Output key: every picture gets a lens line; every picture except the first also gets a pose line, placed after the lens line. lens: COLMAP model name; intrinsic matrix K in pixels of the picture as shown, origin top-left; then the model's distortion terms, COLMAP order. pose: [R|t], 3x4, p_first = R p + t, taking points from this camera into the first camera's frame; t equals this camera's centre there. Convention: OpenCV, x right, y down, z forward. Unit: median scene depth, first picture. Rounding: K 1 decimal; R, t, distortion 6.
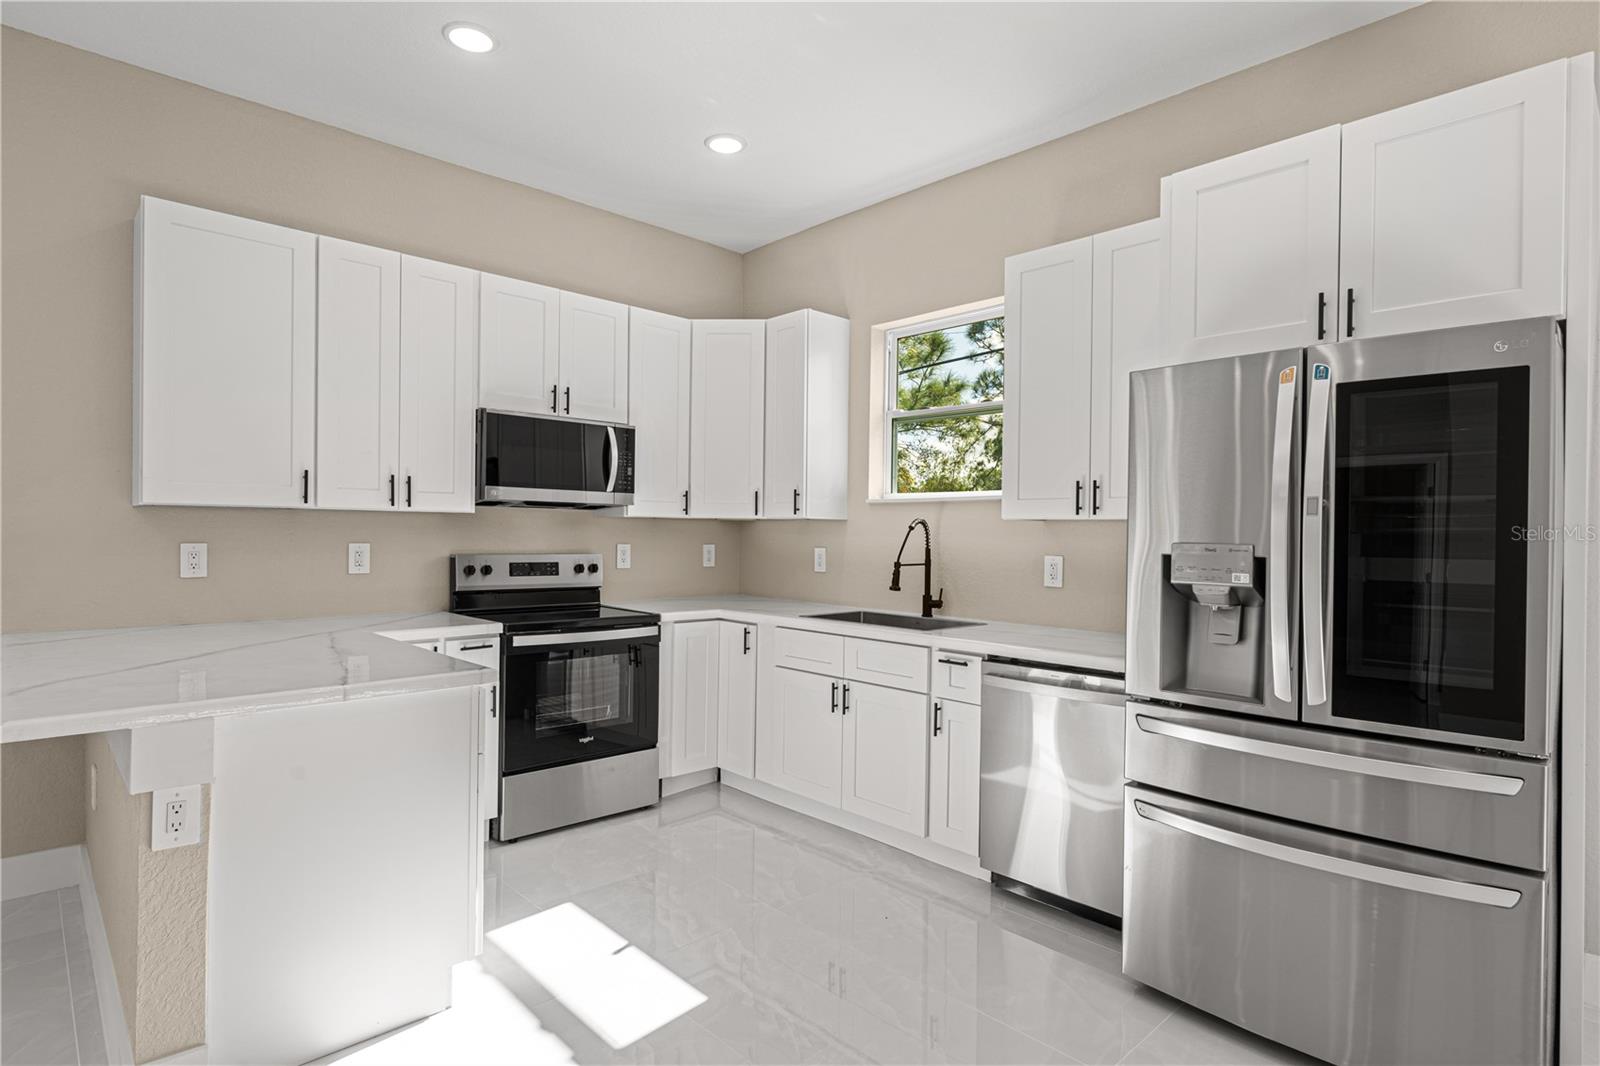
lens RADIAL K [[833.5, 0, 800.0], [0, 833.5, 533.0], [0, 0, 1]] dist [0.004661, 0.000094]
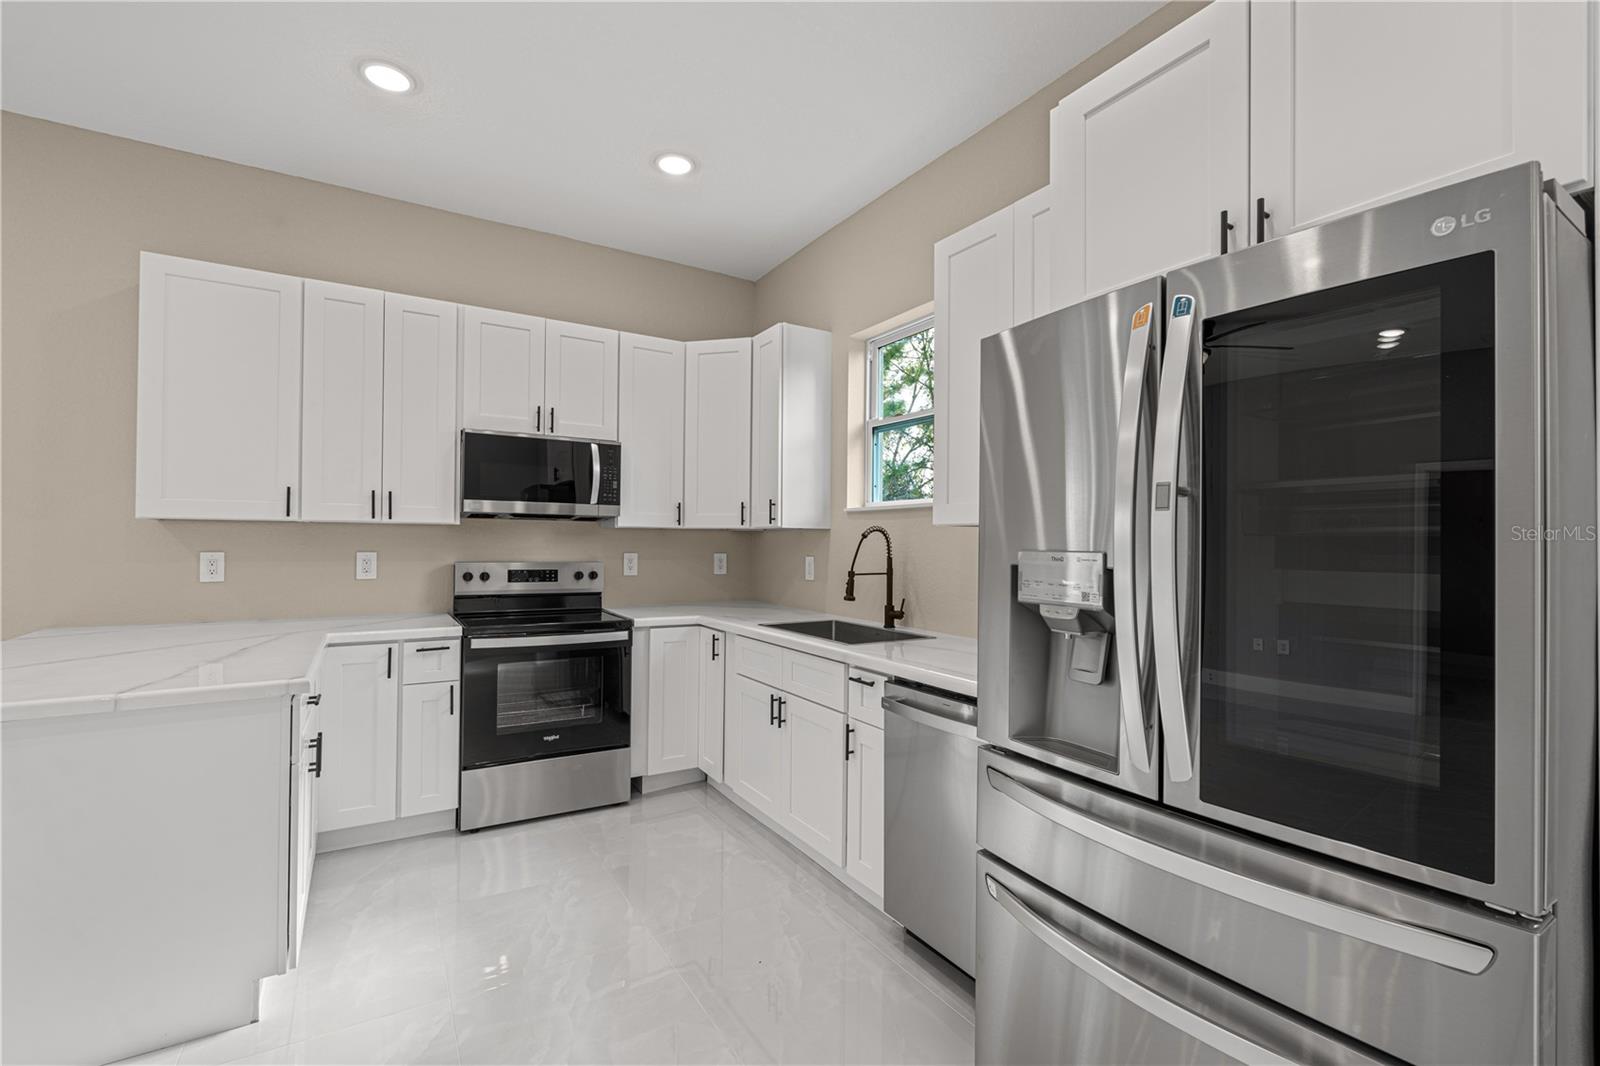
lens RADIAL K [[694.3, 0, 800.4], [0, 694.3, 534.9], [0, 0, 1]] dist [-0.002805, 0.000366]
pose [[0.978180, -0.005784, -0.207680, 0.225623], [0.002883, 0.999894, -0.014268, 0.003788], [0.207741, 0.013358, 0.978093, 0.192289]]
